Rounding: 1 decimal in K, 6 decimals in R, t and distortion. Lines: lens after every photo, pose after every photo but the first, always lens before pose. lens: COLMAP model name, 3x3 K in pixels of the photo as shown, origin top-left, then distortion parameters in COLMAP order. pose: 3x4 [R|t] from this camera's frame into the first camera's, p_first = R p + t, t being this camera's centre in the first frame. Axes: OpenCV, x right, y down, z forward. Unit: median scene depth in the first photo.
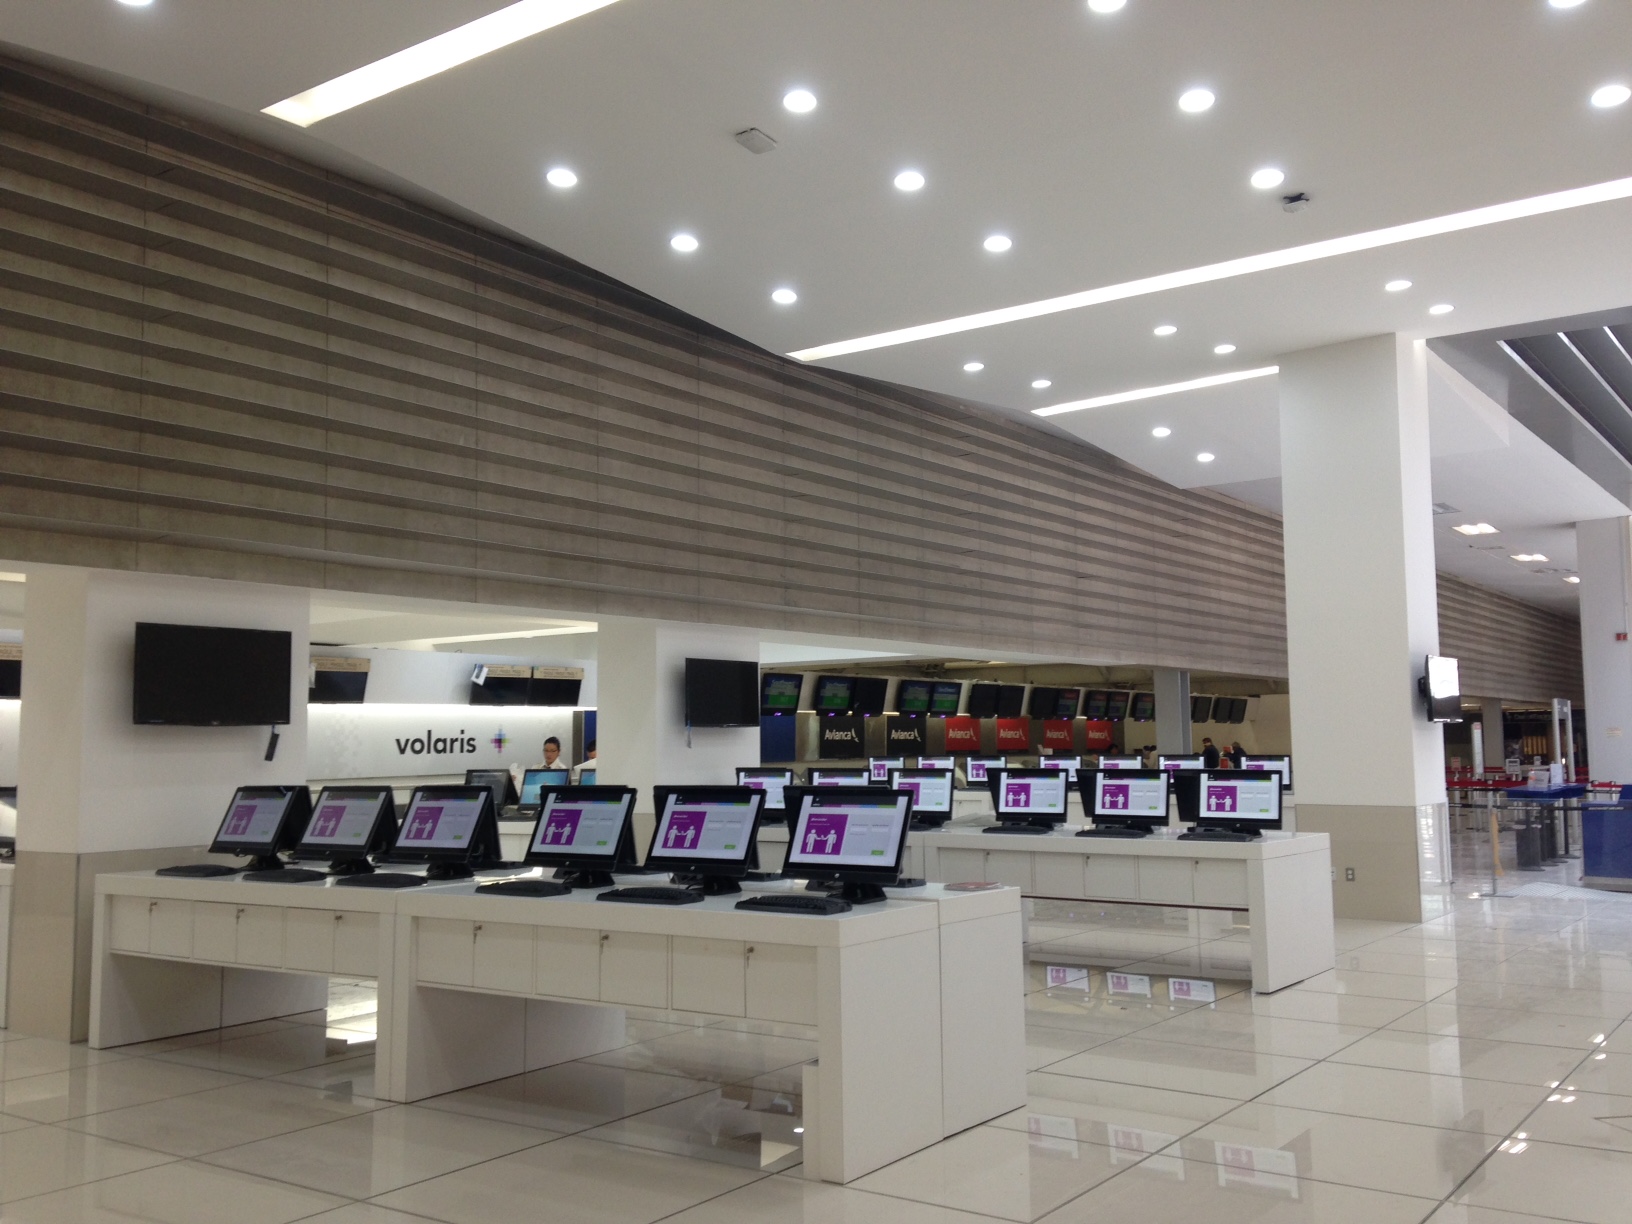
lens RADIAL K [[1505.6, 0, 816.4], [0, 1505.6, 608.0], [0, 0, 1]] dist [0.202291, -0.324487]
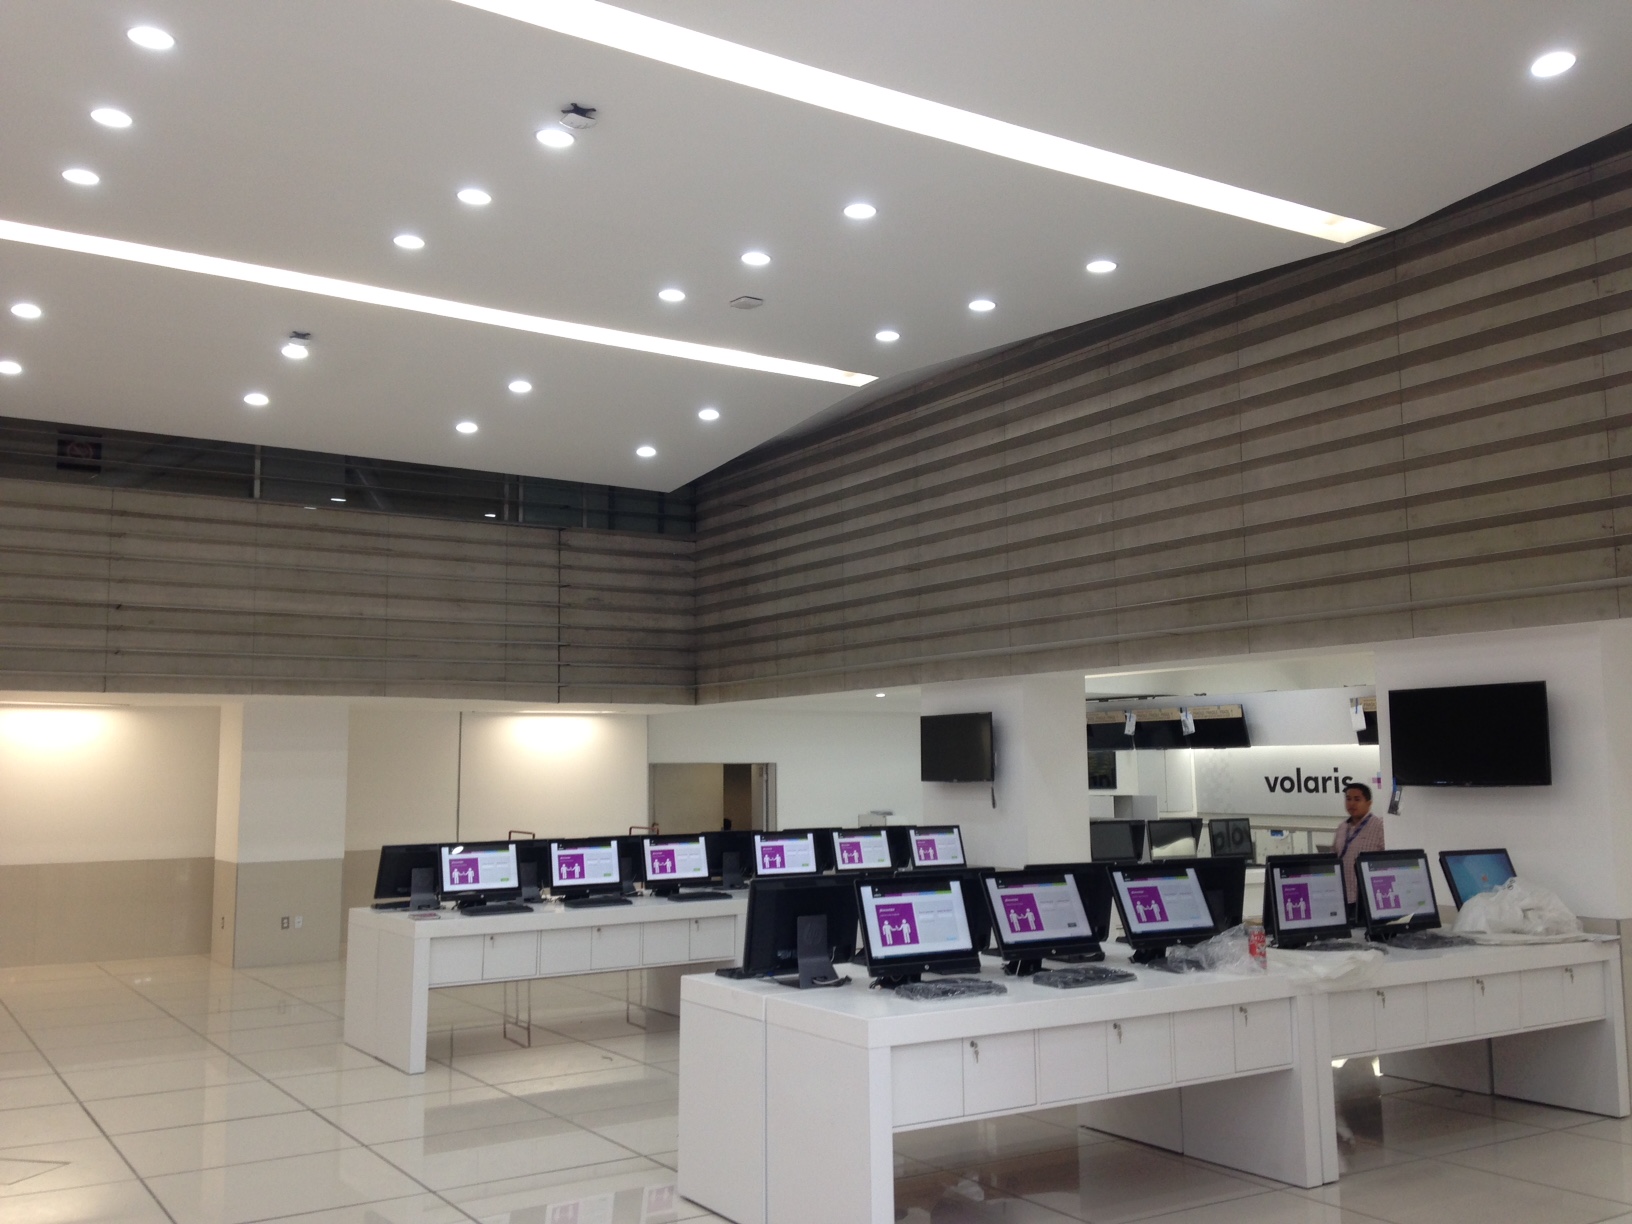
lens RADIAL K [[1505.6, 0, 816.4], [0, 1505.6, 608.0], [0, 0, 1]] dist [0.202291, -0.324487]
pose [[-0.385341, -0.085178, -0.918835, 0.899328], [0.100096, 0.985997, -0.133383, 0.082894], [0.917329, -0.143370, -0.371419, 1.304376]]
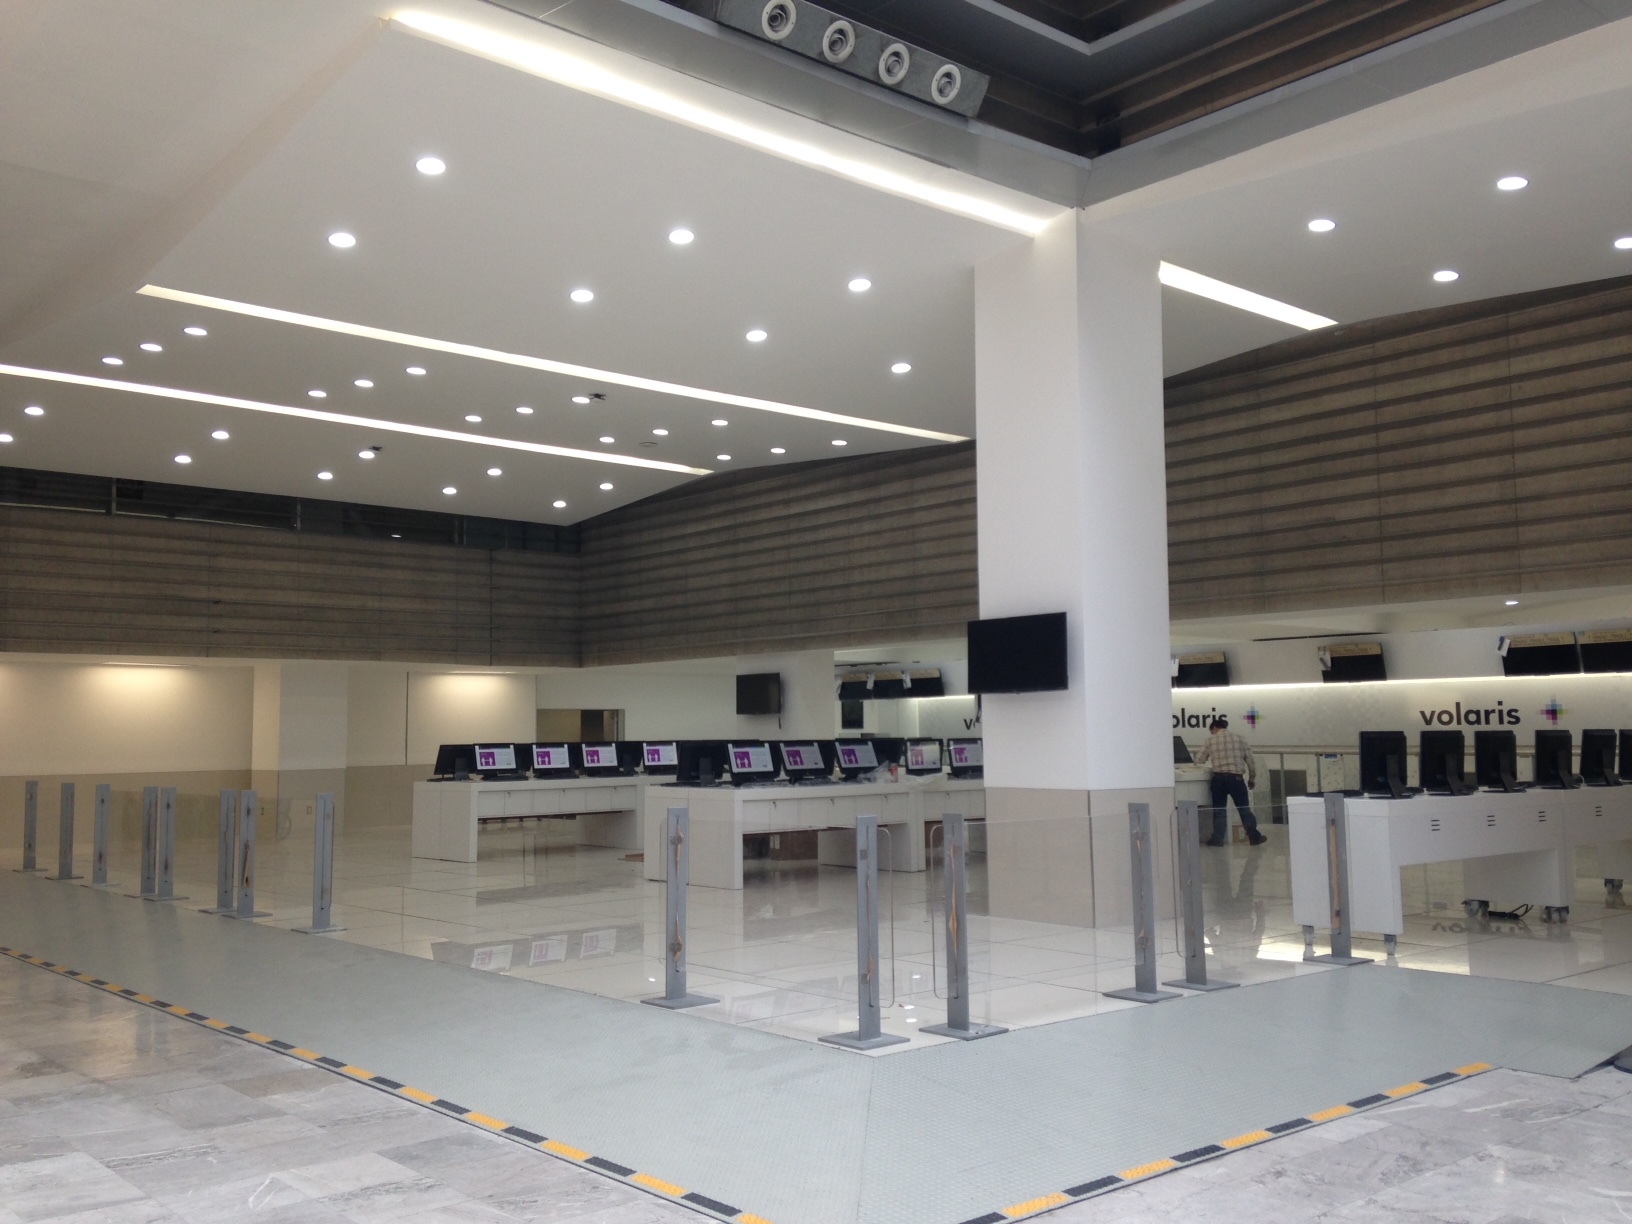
lens RADIAL K [[1474.5, 0, 832.3], [0, 1474.5, 599.2], [0, 0, 1]] dist [0.186147, -0.293904]
pose [[-0.235621, -0.073912, -0.969030, 1.702653], [0.104126, 0.989444, -0.100788, 0.131193], [0.966251, -0.124649, -0.225437, 1.516725]]
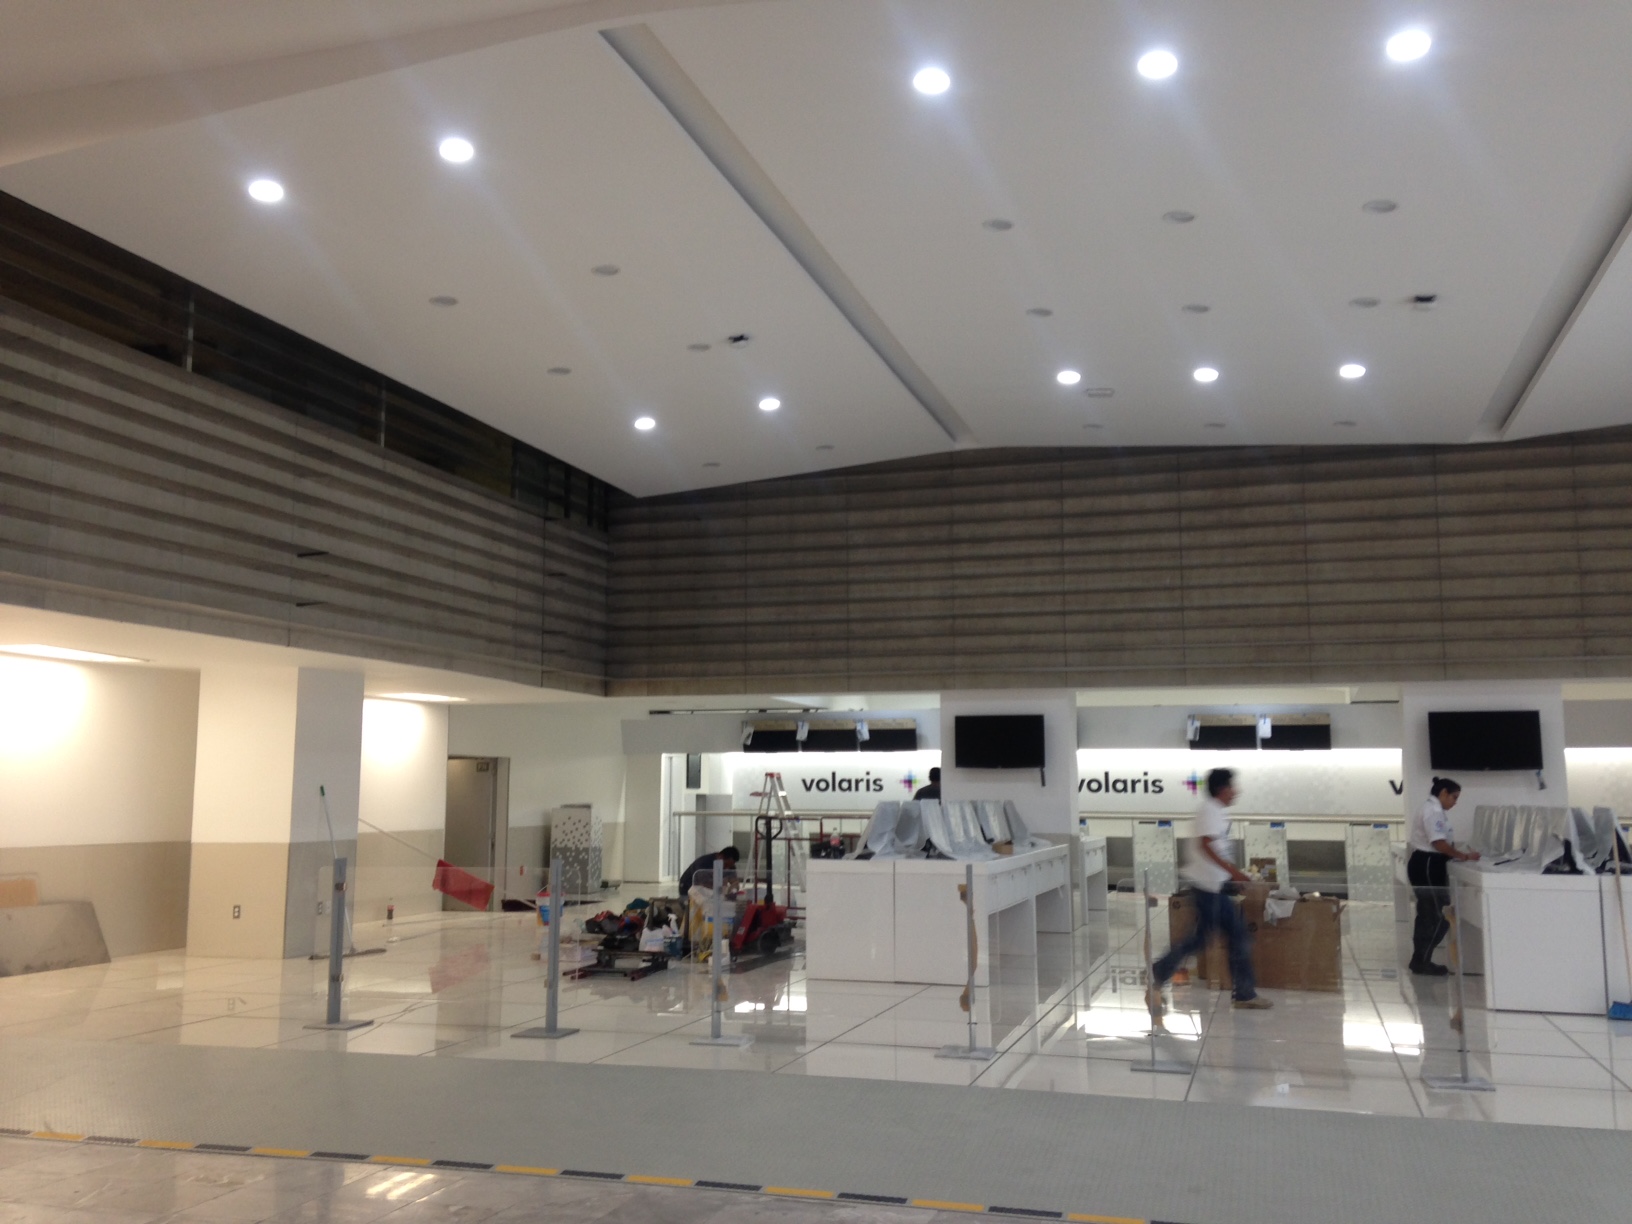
lens RADIAL K [[1480.4, 0, 816.0], [0, 1480.4, 612.0], [0, 0, 1]] dist [0.293080, -0.595467]
pose [[0.310891, -0.106771, -0.944429, 1.166578], [0.082798, 0.992935, -0.084999, 0.022279], [0.946832, -0.051771, 0.317535, 0.199125]]
